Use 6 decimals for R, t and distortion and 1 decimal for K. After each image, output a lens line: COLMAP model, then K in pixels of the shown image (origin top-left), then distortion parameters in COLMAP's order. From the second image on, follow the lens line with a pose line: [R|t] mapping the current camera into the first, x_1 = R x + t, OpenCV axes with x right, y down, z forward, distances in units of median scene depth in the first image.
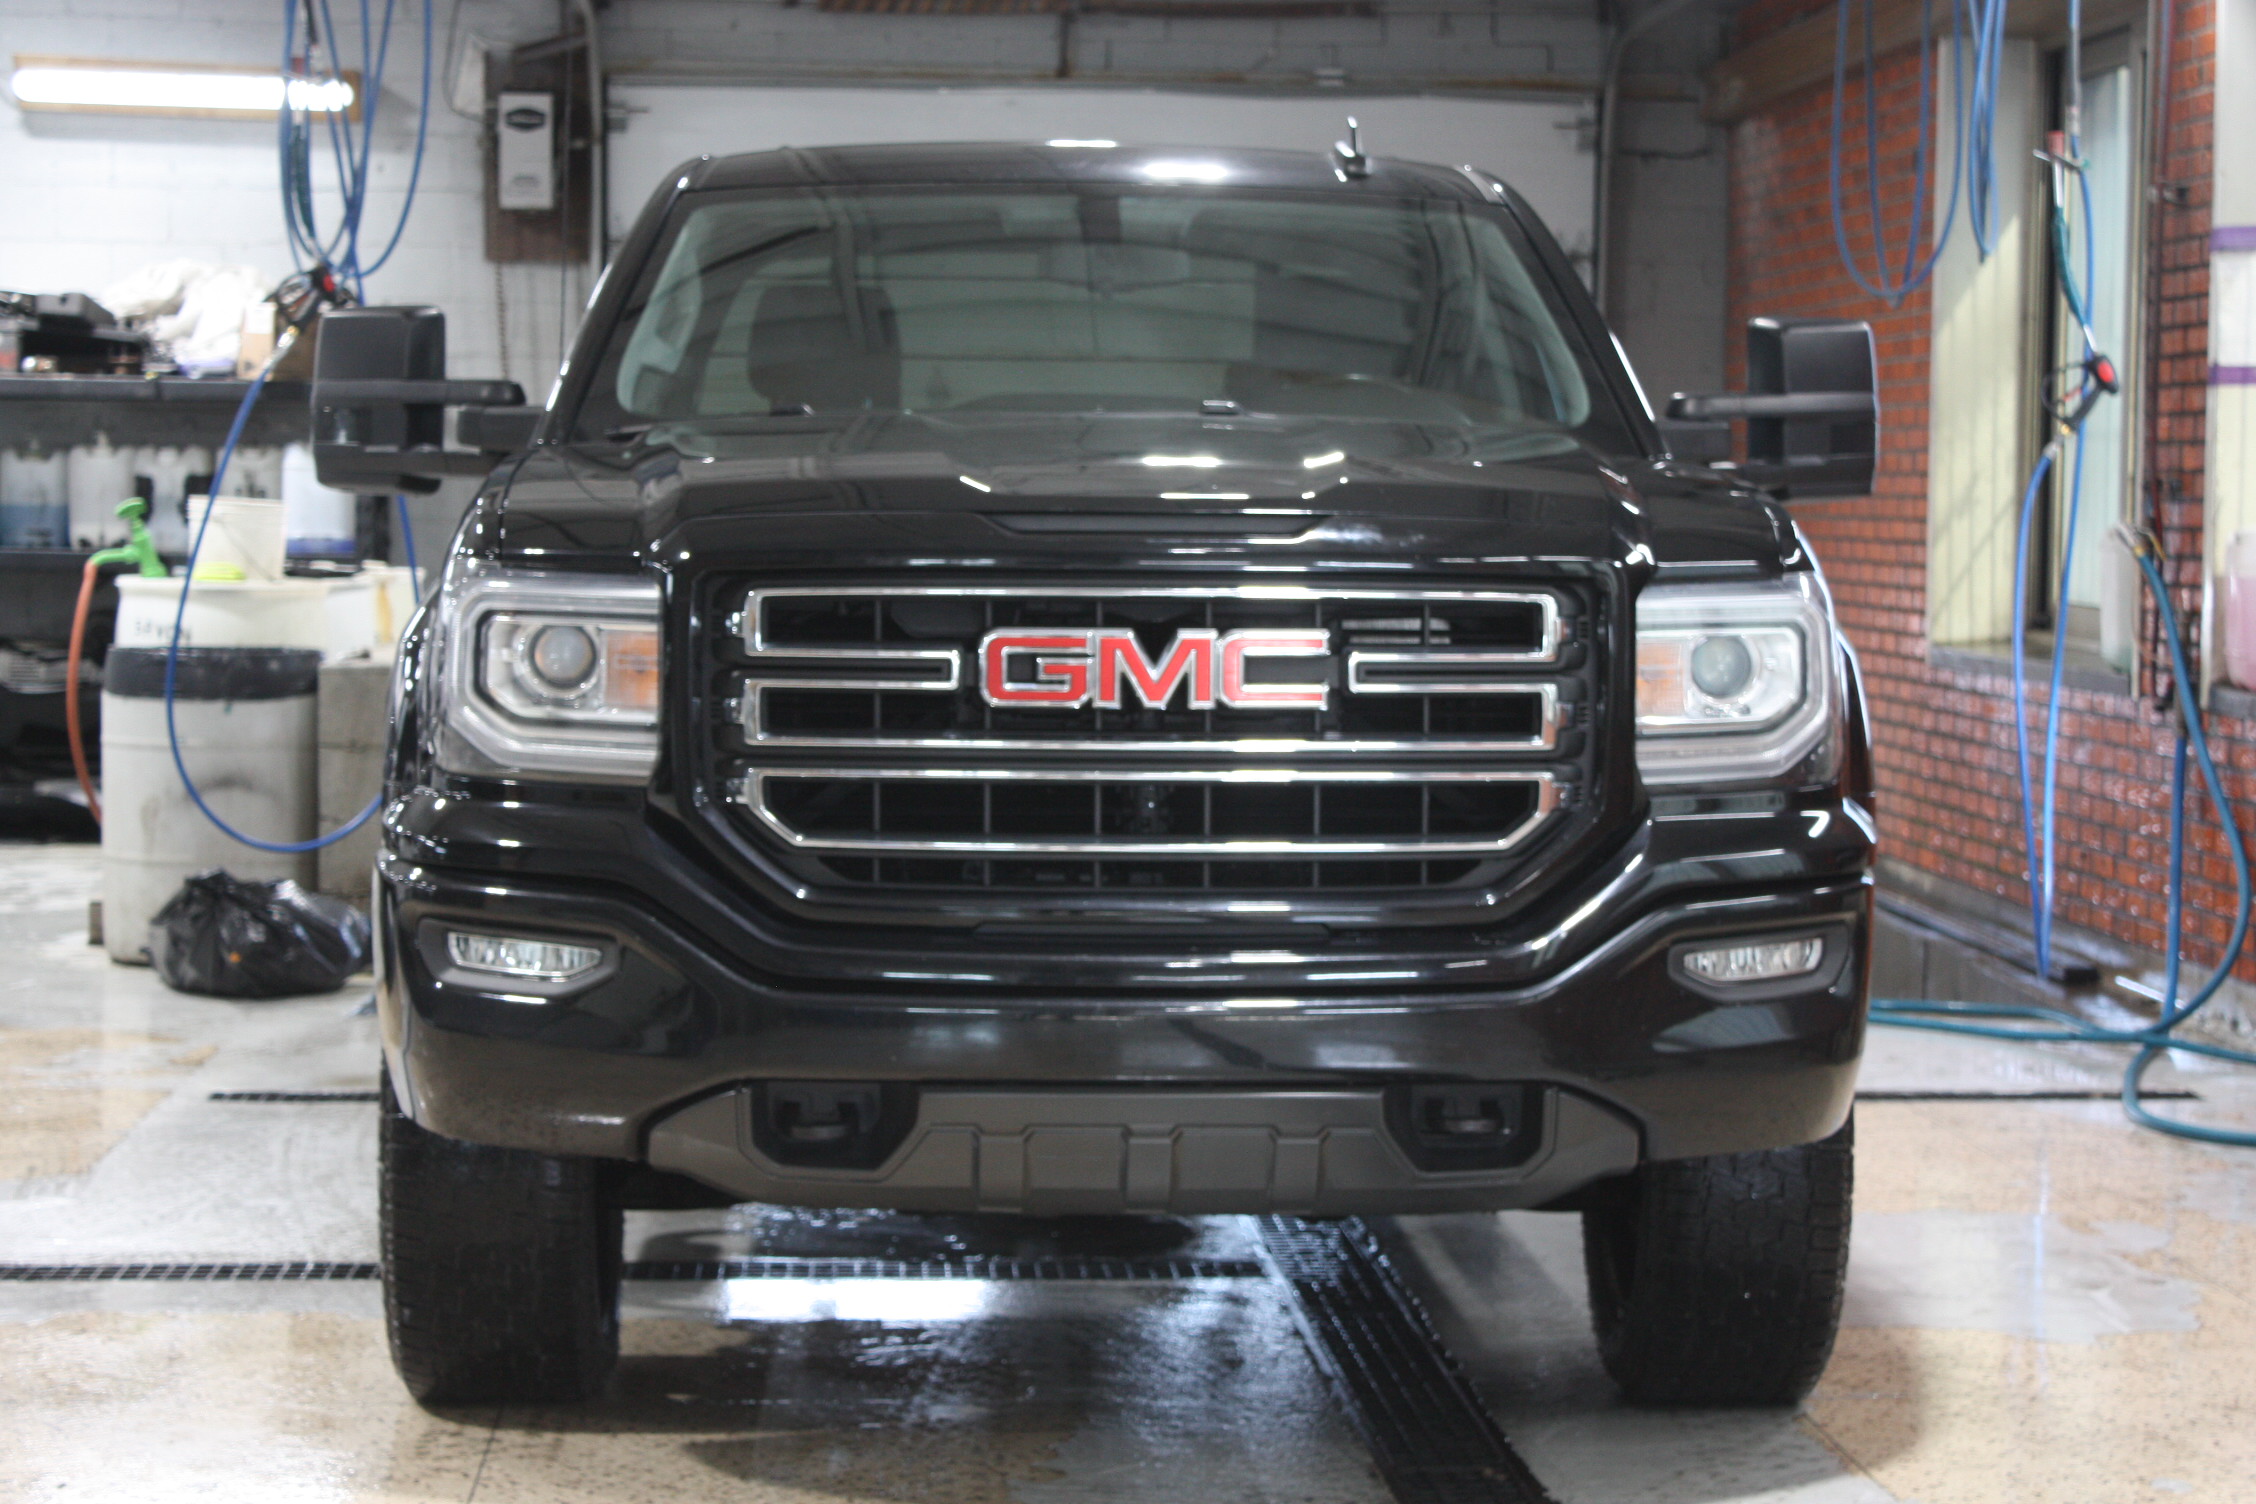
lens RADIAL K [[5292.7, 0, 1128.2], [0, 5292.7, 750.7], [0, 0, 1]] dist [-0.052685, 0.000000]
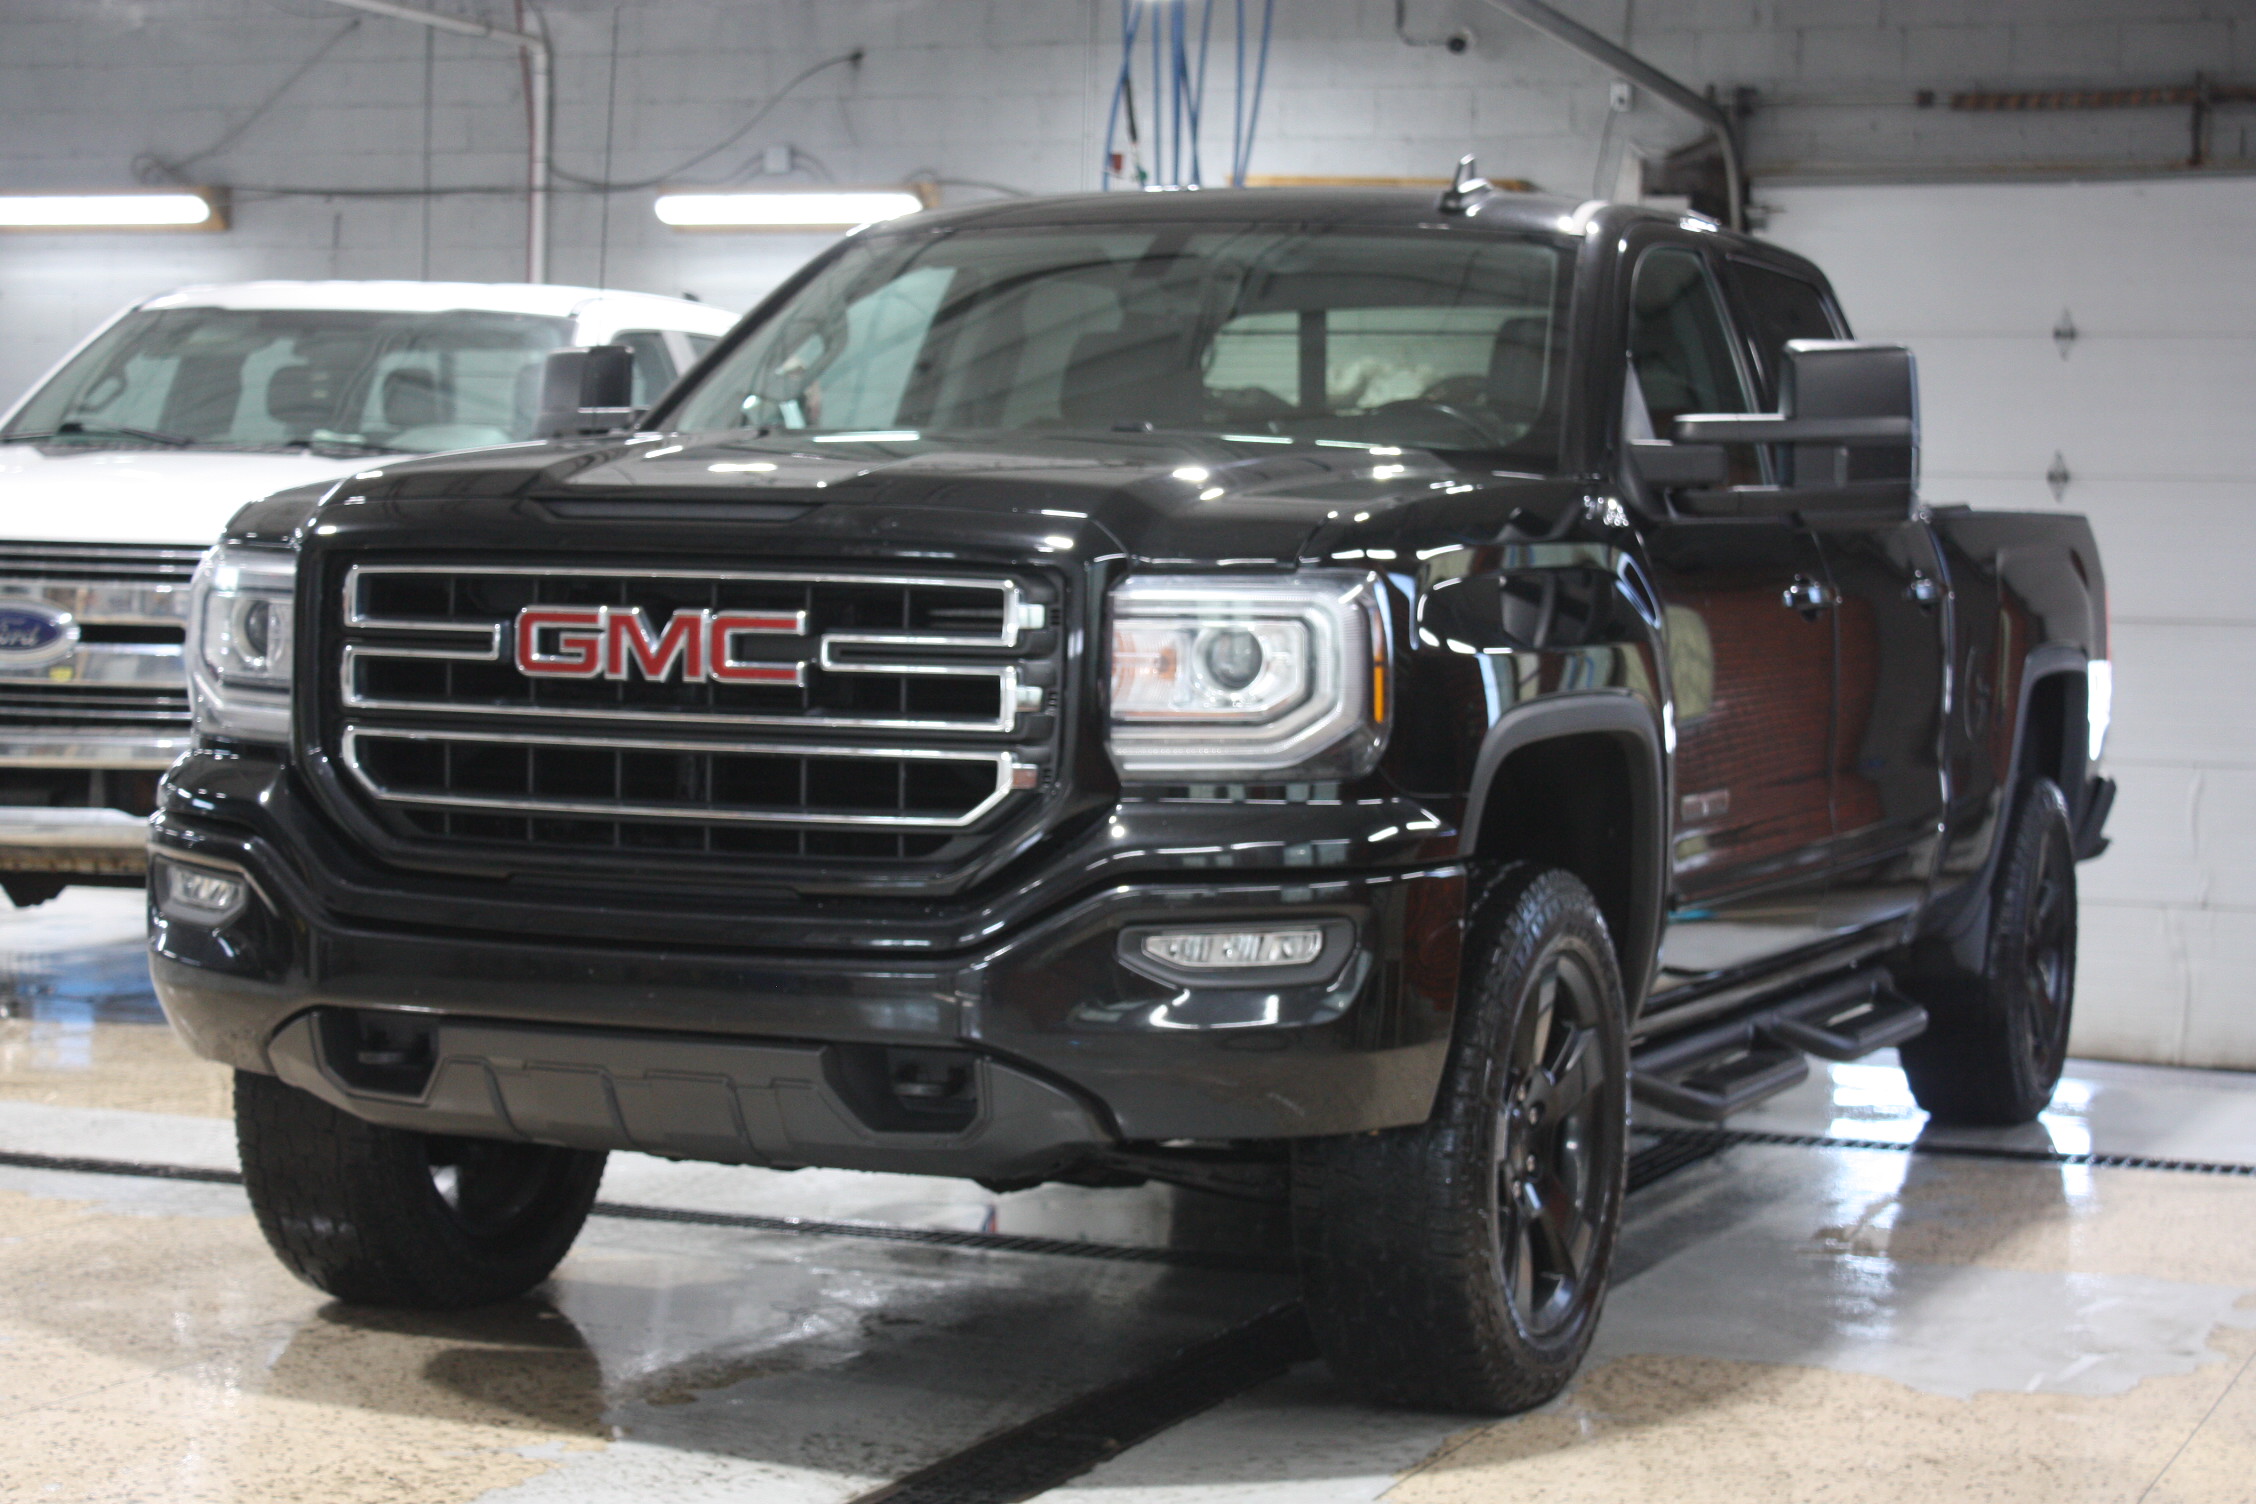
lens RADIAL K [[4378.2, 0, 1128.0], [0, 4378.2, 753.6], [0, 0, 1]] dist [0.057983, 0.000000]
pose [[0.884917, 0.029029, -0.464843, 0.499007], [-0.034779, 0.999388, -0.003798, 0.006564], [0.464449, 0.019528, 0.885385, 0.260819]]
